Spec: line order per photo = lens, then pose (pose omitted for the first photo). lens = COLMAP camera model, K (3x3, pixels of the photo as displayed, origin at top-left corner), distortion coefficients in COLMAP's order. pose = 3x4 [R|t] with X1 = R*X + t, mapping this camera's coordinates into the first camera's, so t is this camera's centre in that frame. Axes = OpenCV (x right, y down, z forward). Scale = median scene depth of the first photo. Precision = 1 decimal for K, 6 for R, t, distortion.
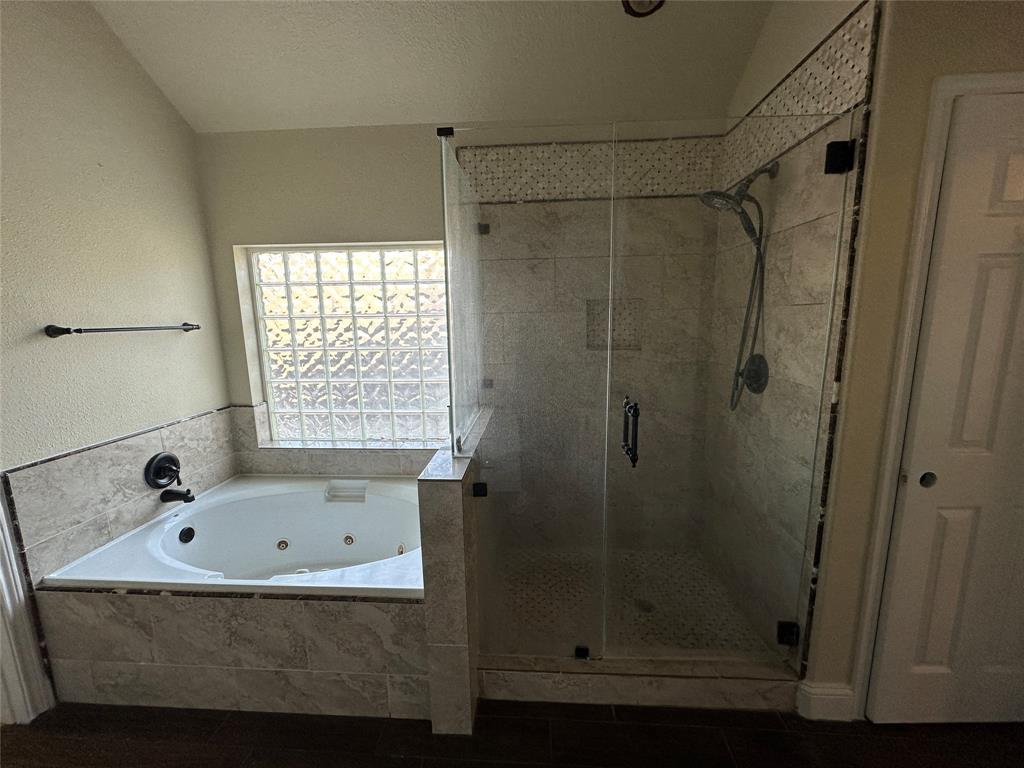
lens RADIAL K [[406.6, 0, 512.0], [0, 406.6, 384.0], [0, 0, 1]] dist [0.000510, -0.000103]
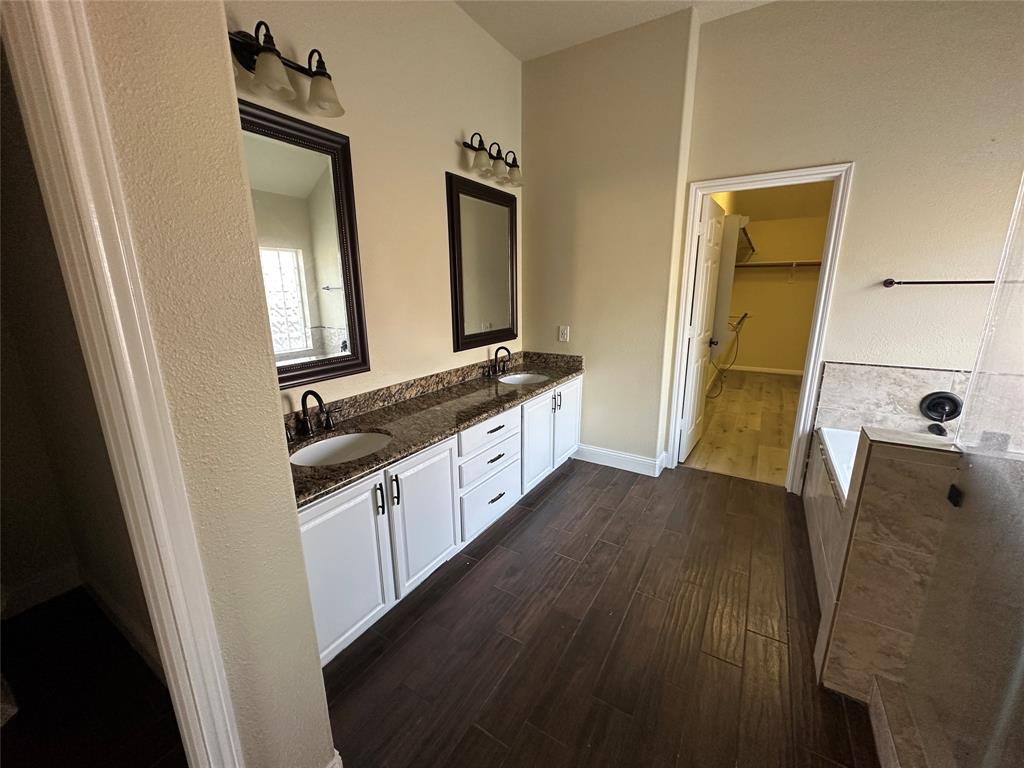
lens RADIAL K [[406.6, 0, 512.0], [0, 406.6, 384.0], [0, 0, 1]] dist [0.000510, -0.000103]
pose [[-0.468864, 0.224111, -0.854366, 0.778908], [-0.128916, 0.939554, 0.317204, -0.066536], [0.873812, 0.258867, -0.411632, 0.437828]]
